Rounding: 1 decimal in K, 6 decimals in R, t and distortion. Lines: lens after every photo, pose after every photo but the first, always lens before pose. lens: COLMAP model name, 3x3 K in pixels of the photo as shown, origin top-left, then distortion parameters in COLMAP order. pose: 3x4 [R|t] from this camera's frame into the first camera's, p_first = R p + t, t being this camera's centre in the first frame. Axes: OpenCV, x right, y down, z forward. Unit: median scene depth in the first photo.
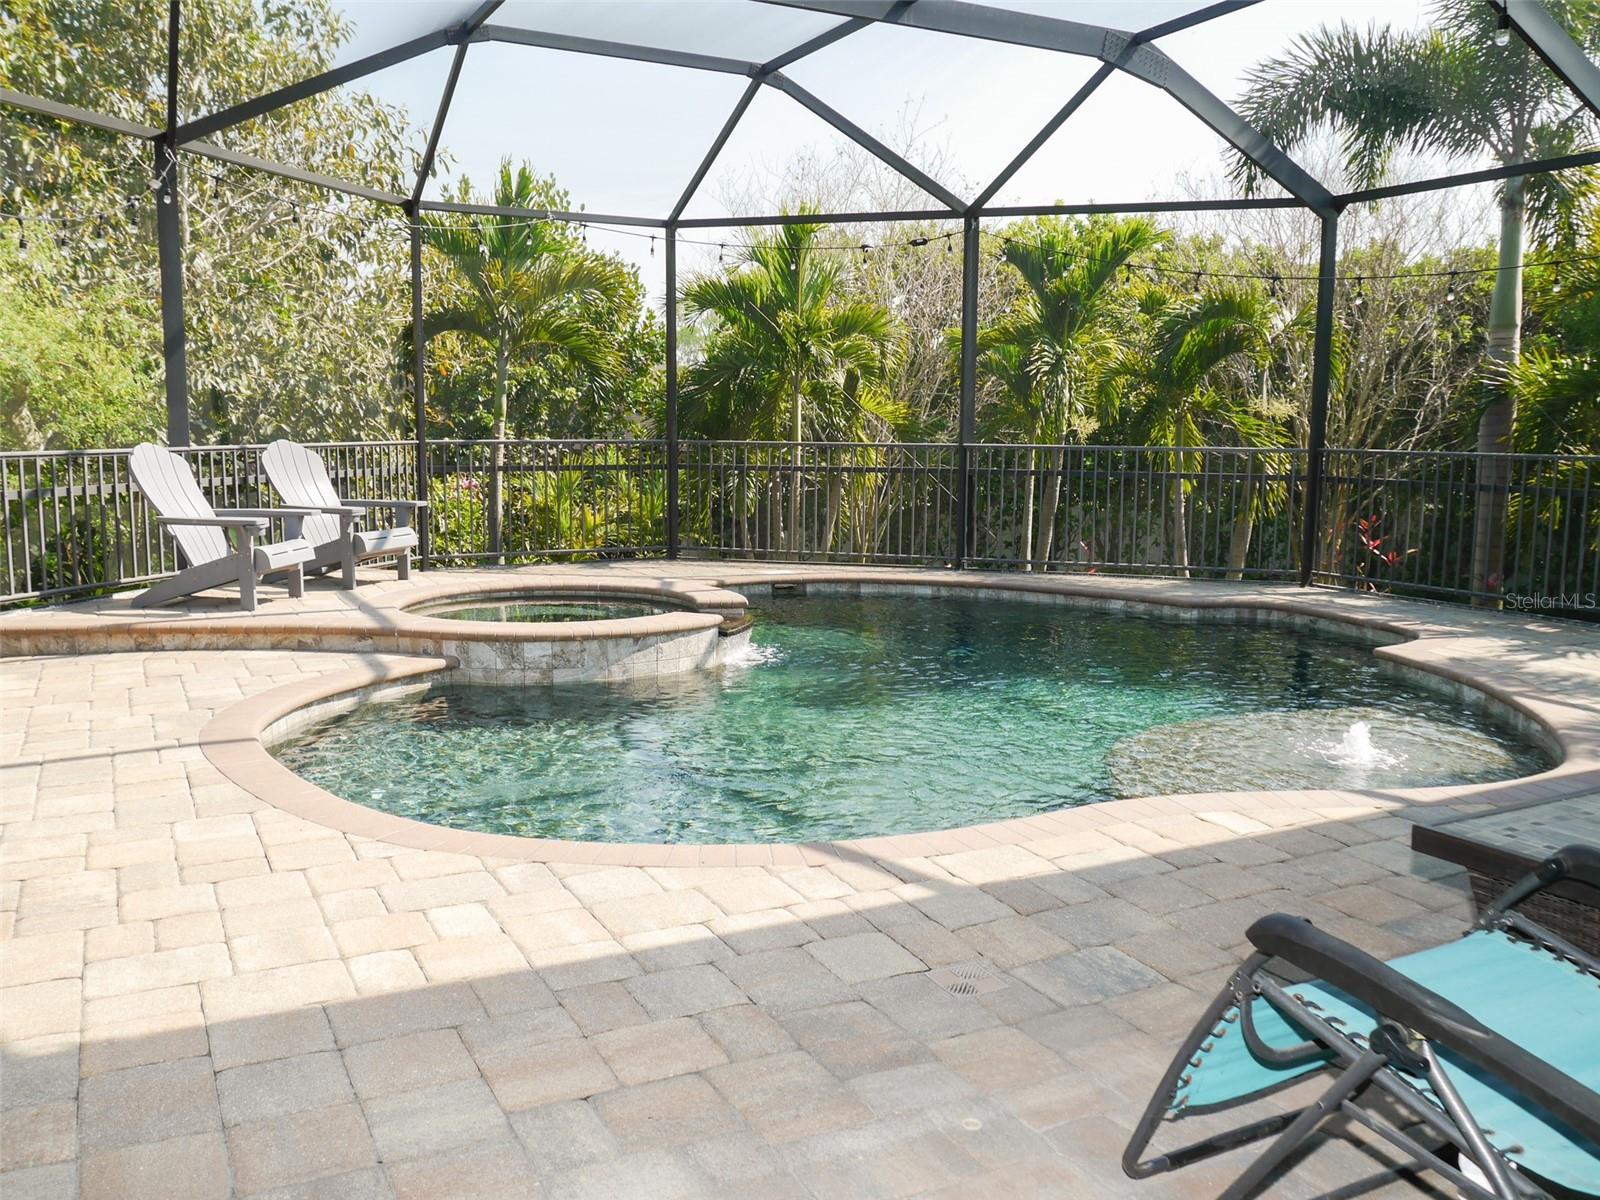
lens RADIAL K [[1333.6, 0, 801.4], [0, 1333.6, 599.2], [0, 0, 1]] dist [-0.023859, 0.012686]
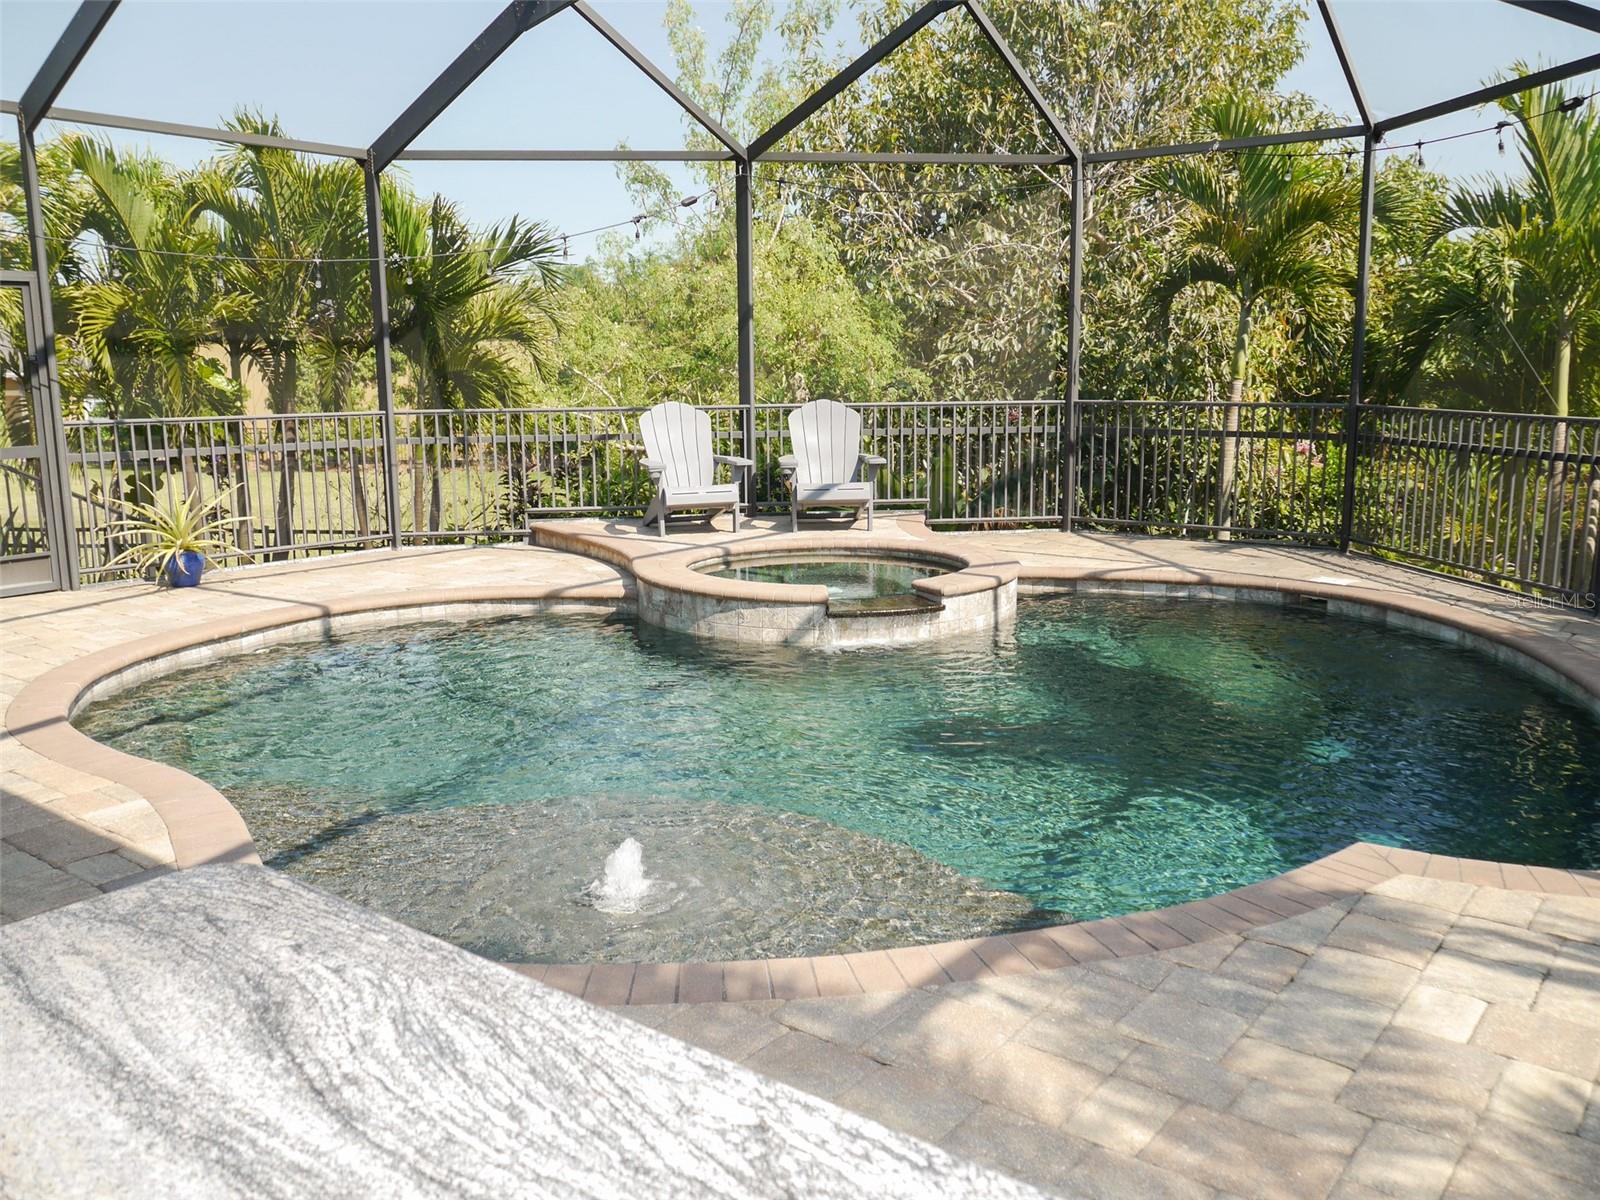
lens RADIAL K [[1333.6, 0, 809.0], [0, 1333.6, 602.4], [0, 0, 1]] dist [-0.023859, 0.012686]
pose [[0.456819, 0.152363, -0.876414, 0.793028], [-0.113731, 0.987141, 0.112332, -0.090696], [0.882259, 0.048360, 0.468273, 0.546542]]
